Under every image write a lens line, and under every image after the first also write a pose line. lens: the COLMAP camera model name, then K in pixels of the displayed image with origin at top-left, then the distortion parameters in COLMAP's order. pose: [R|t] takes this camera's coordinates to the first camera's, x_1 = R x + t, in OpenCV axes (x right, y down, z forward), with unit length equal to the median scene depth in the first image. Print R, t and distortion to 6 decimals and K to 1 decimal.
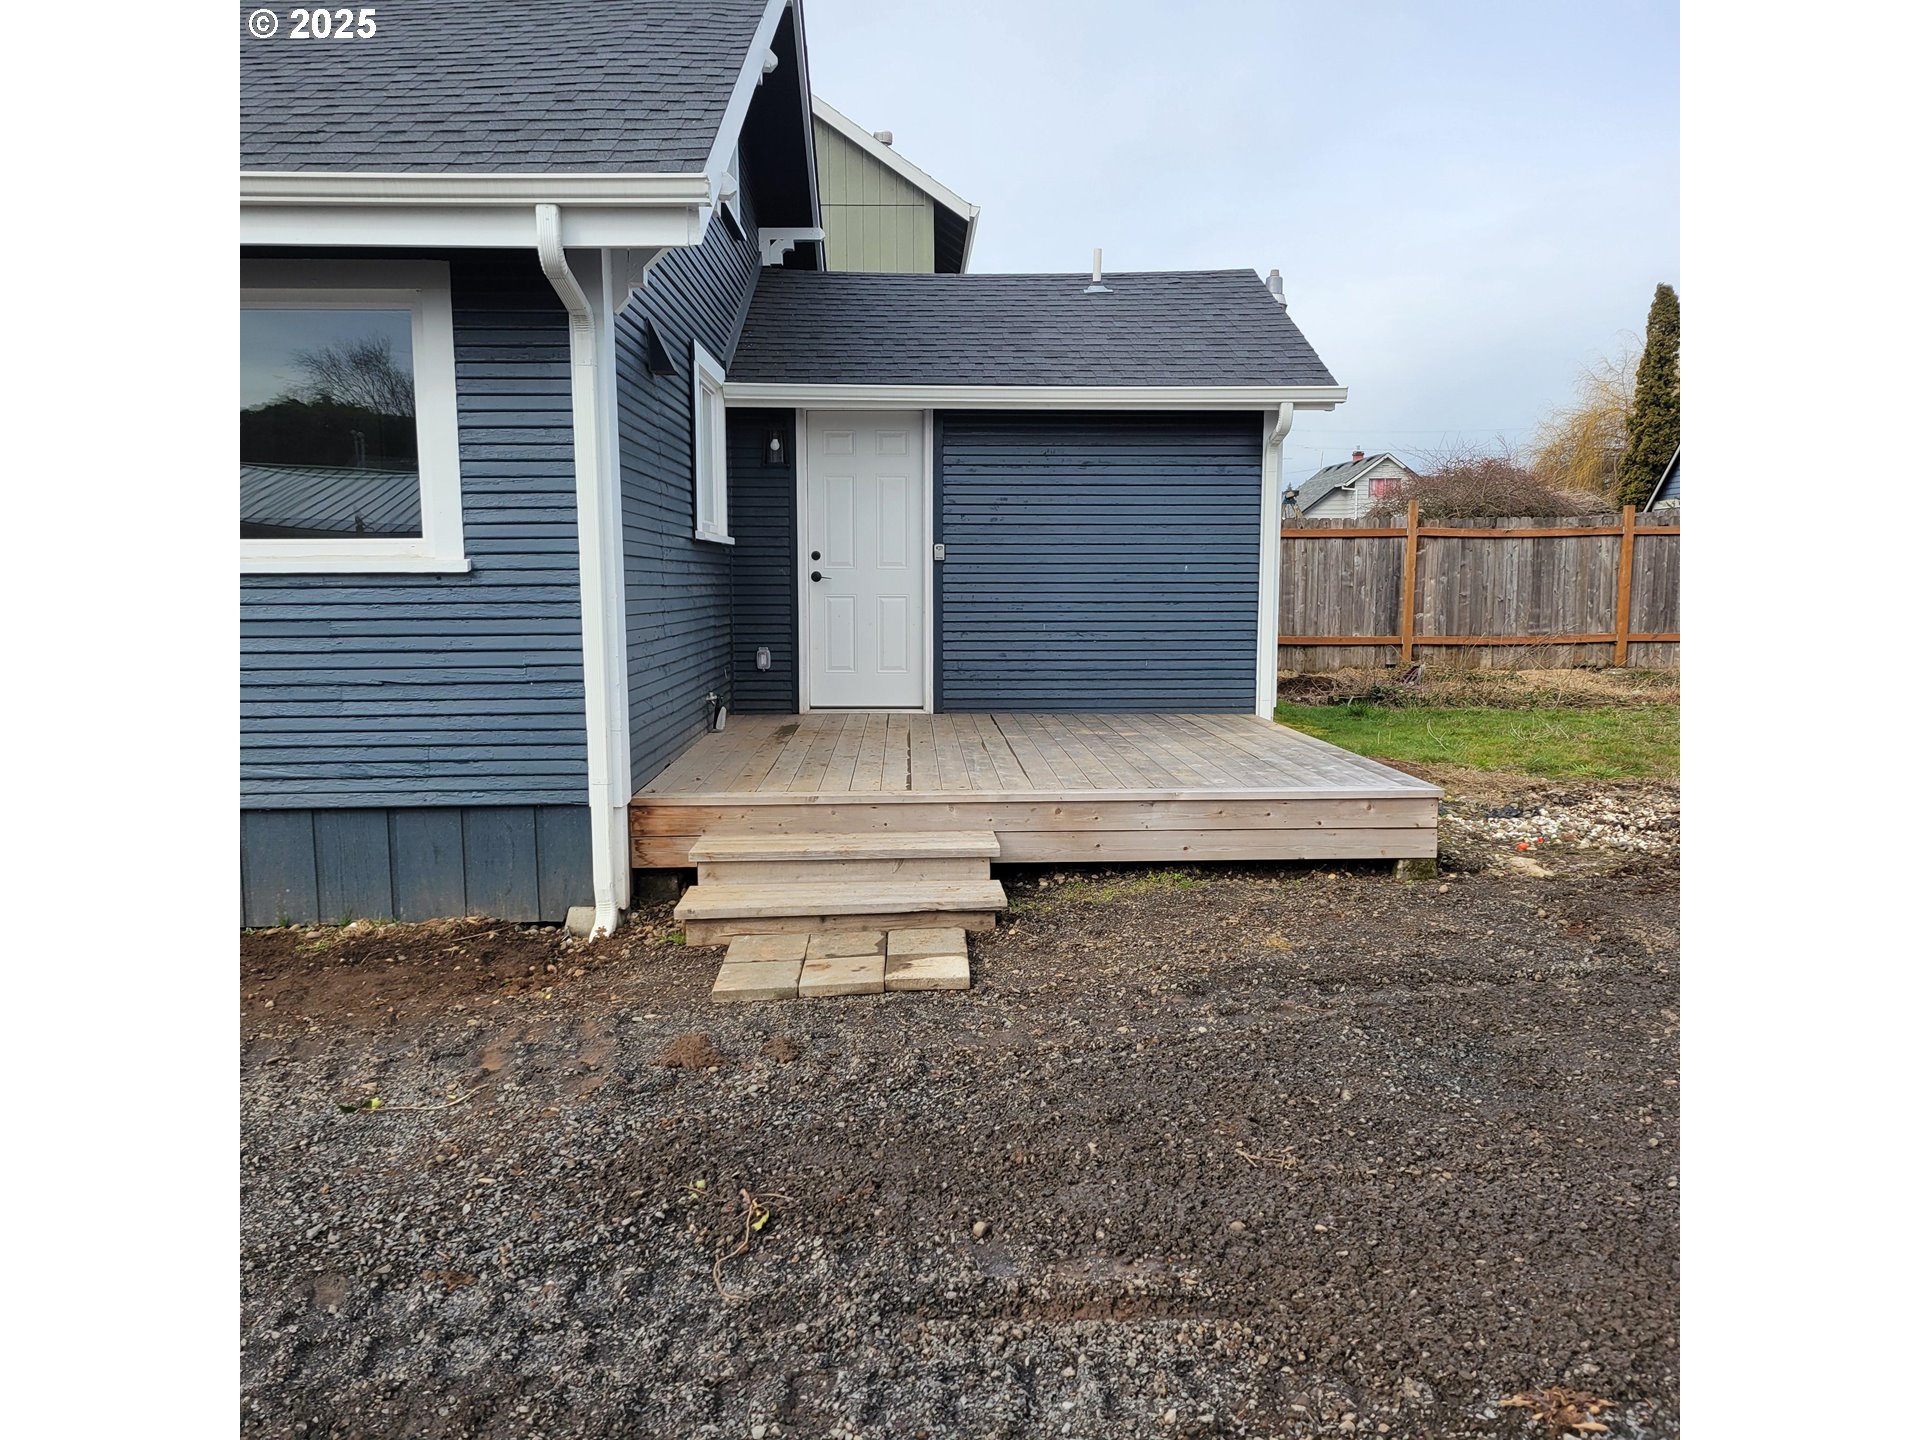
lens RADIAL K [[1412.1, 0, 960.0], [0, 1412.1, 720.0], [0, 0, 1]] dist [0.051524, -0.001884]
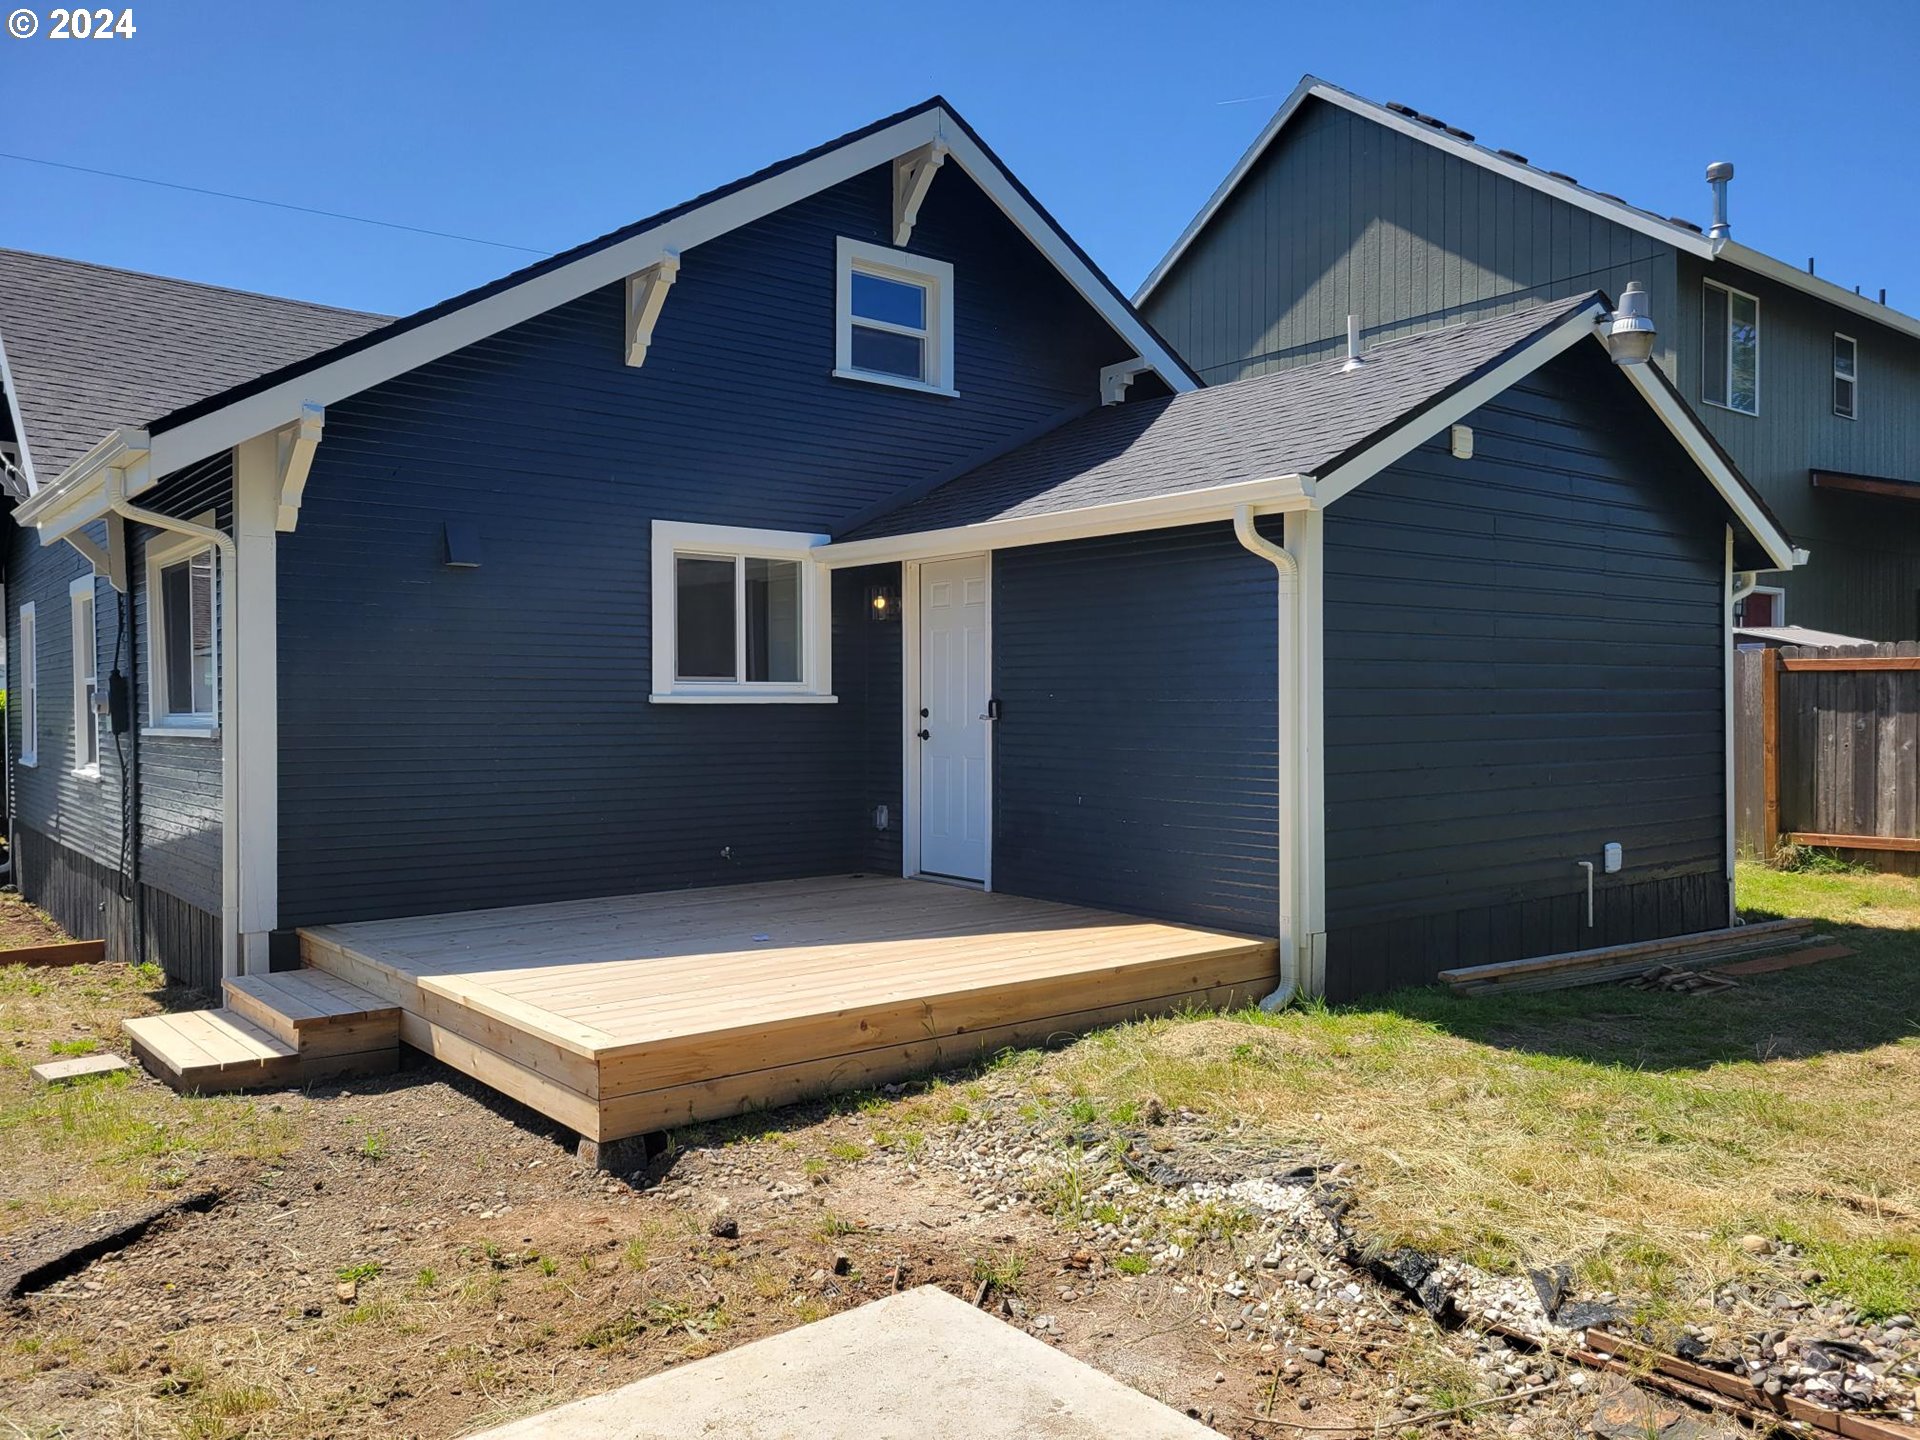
lens RADIAL K [[1412.1, 0, 960.0], [0, 1412.1, 720.0], [0, 0, 1]] dist [0.051524, -0.001884]
pose [[0.612301, 0.007990, -0.790585, 0.667911], [-0.085213, 0.994791, -0.055942, -0.060922], [0.786019, 0.101621, 0.609792, 0.447053]]
